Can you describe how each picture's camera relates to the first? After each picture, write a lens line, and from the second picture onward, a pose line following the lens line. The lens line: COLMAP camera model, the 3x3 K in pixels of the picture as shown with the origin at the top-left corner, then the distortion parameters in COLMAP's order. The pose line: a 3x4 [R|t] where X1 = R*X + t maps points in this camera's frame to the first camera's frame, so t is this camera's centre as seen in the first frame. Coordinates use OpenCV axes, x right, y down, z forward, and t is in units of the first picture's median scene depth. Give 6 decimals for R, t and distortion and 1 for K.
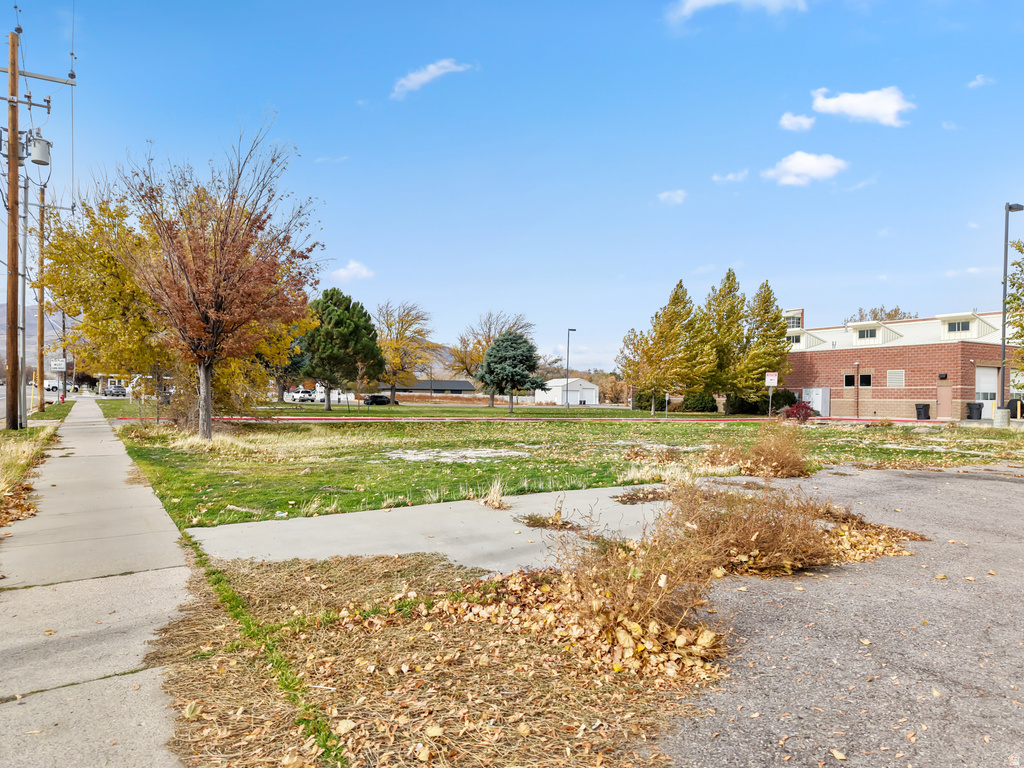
lens RADIAL K [[674.8, 0, 530.8], [0, 674.8, 398.6], [0, 0, 1]] dist [0.035413, -0.002364]
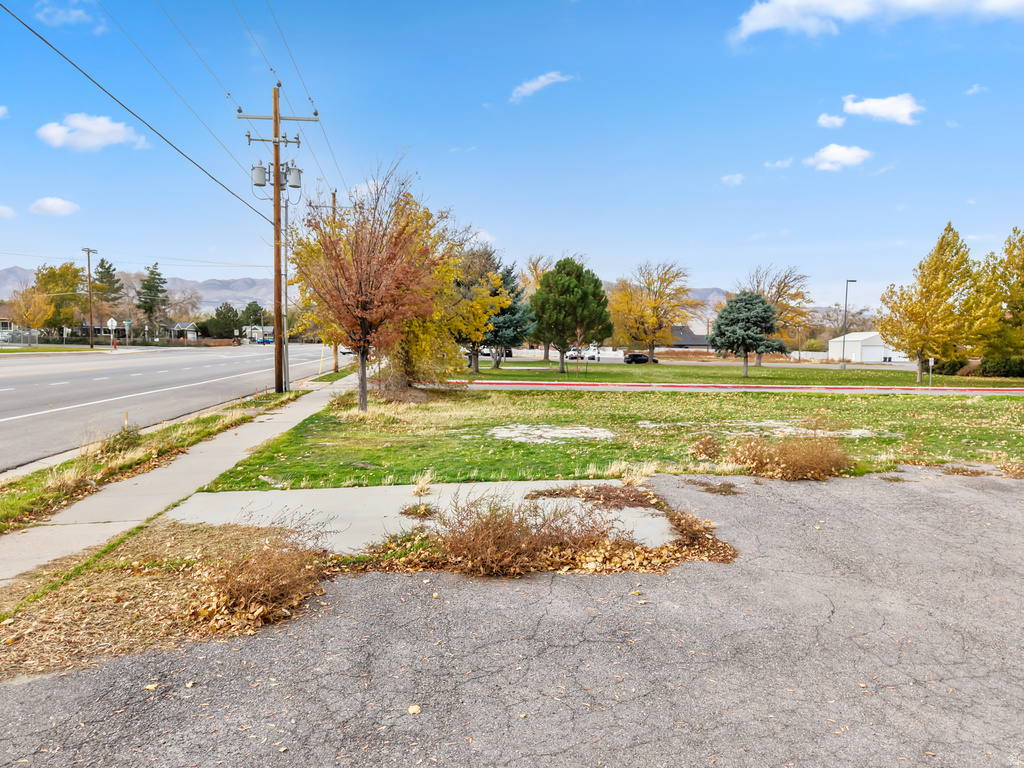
lens RADIAL K [[674.8, 0, 530.8], [0, 674.8, 398.6], [0, 0, 1]] dist [0.035413, -0.002364]
pose [[0.920097, 0.030894, -0.390471, 0.155647], [-0.005213, 0.997762, 0.066658, -0.024958], [0.391656, -0.059296, 0.918199, -0.016071]]
